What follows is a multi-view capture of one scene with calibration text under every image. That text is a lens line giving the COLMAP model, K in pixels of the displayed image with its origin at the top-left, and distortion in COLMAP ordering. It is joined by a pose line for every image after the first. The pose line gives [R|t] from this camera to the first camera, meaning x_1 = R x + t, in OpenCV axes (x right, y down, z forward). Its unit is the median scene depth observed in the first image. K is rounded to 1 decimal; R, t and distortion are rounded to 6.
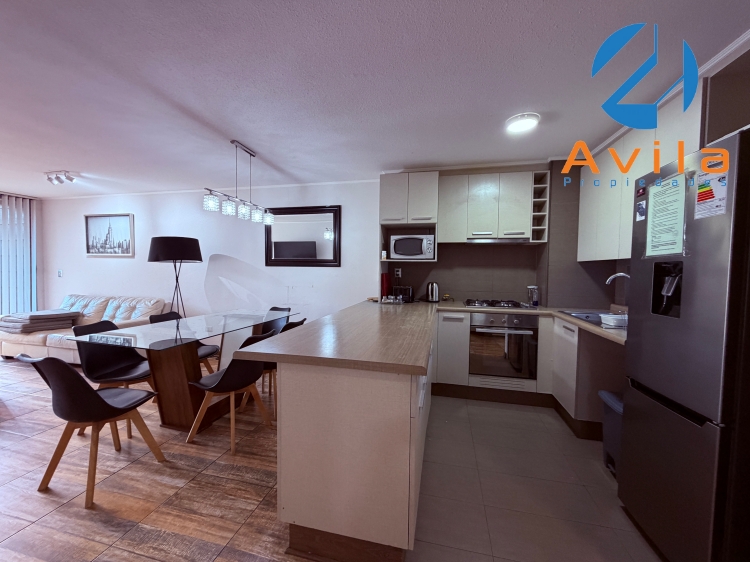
lens RADIAL K [[297.6, 0, 373.3], [0, 297.6, 282.3], [0, 0, 1]] dist [0.000803, -0.000371]
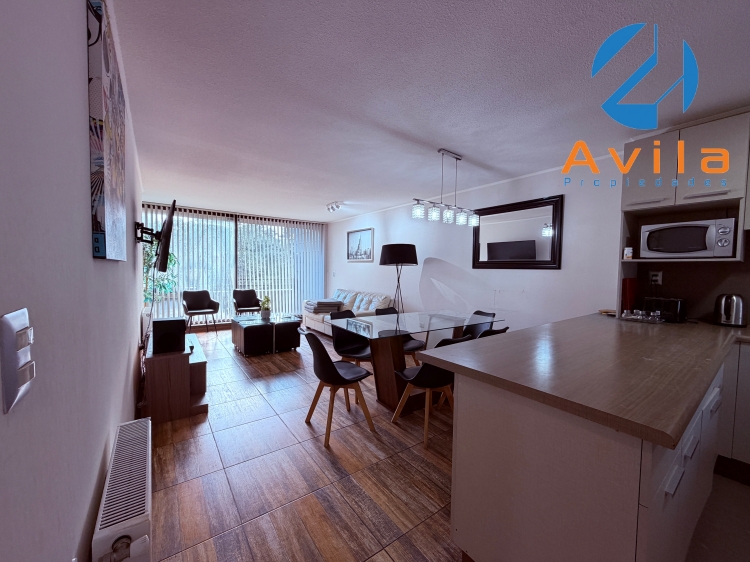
lens RADIAL K [[297.6, 0, 373.3], [0, 297.6, 282.3], [0, 0, 1]] dist [0.000803, -0.000371]
pose [[0.762171, 0.028460, -0.646750, 0.033829], [-0.032080, 0.999466, 0.006175, -0.005433], [0.646581, 0.016041, 0.762677, 0.044621]]
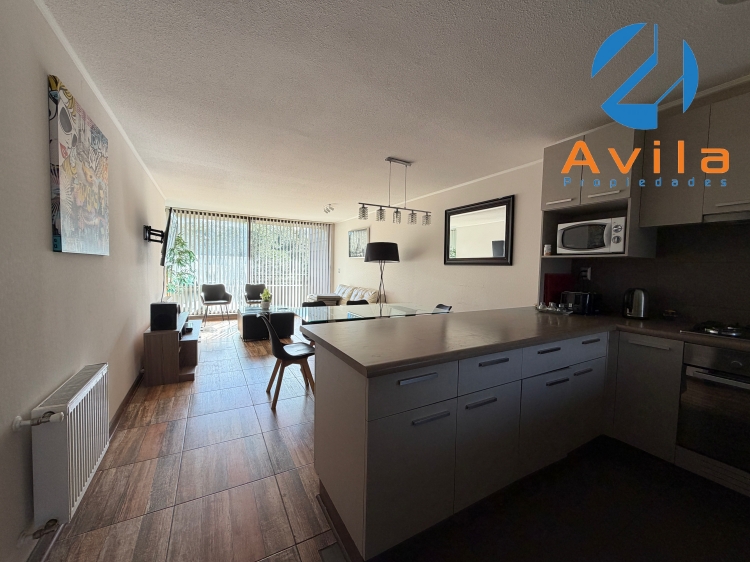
lens RADIAL K [[297.6, 0, 373.3], [0, 297.6, 282.3], [0, 0, 1]] dist [0.000803, -0.000371]
pose [[0.680496, 0.039717, -0.731675, 0.302158], [-0.042482, 0.998989, 0.014717, 0.001160], [0.731519, 0.021068, 0.681495, 0.132997]]
